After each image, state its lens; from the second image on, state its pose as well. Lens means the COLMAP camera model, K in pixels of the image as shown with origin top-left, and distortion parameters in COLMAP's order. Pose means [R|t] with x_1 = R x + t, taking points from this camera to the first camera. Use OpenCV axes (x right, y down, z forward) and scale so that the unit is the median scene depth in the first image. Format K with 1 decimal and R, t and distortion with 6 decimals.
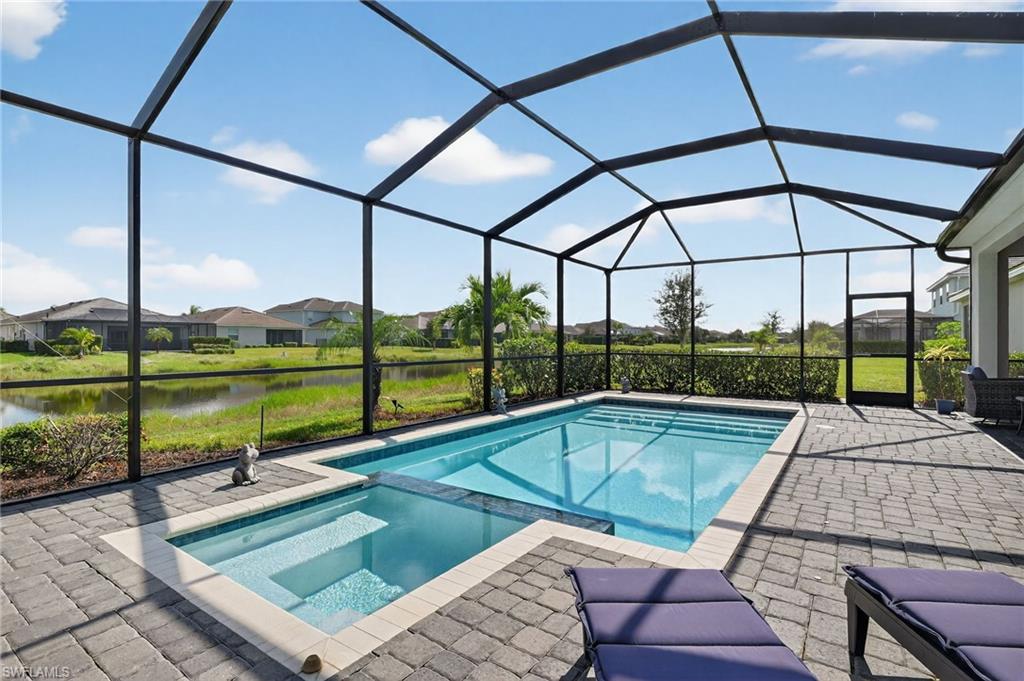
lens RADIAL K [[497.7, 0, 512.0], [0, 497.7, 340.5], [0, 0, 1]] dist [0.017267, -0.027069]
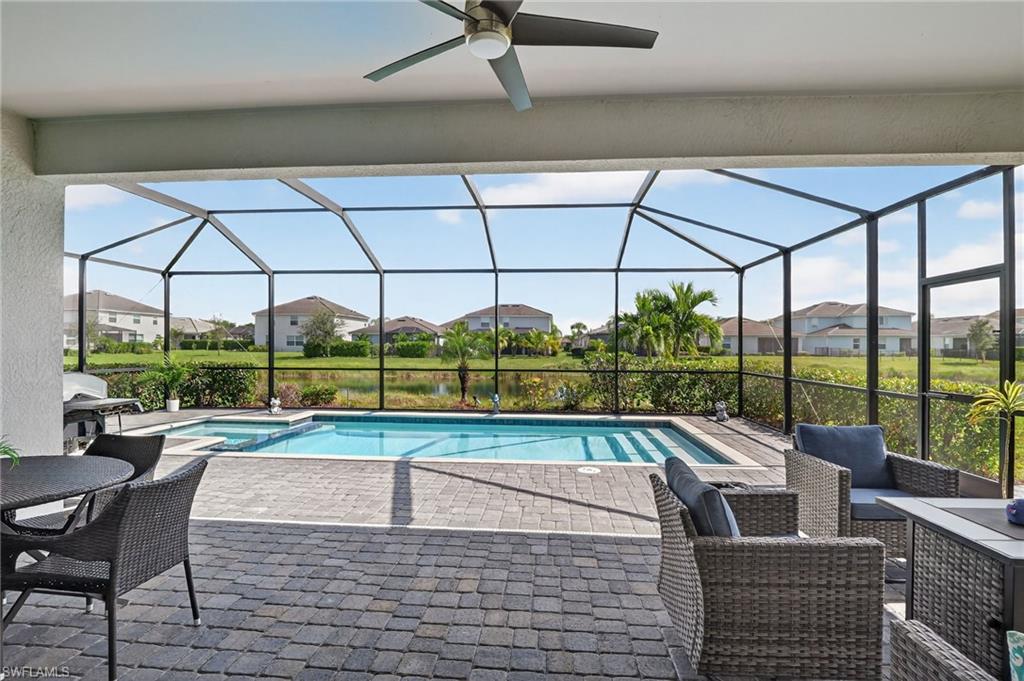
lens RADIAL K [[497.7, 0, 512.0], [0, 497.7, 340.5], [0, 0, 1]] dist [0.017267, -0.027069]
pose [[0.502935, -0.007112, -0.864295, 0.913920], [-0.005275, 0.999922, -0.011298, -0.018190], [0.864308, 0.010241, 0.502858, 0.352534]]
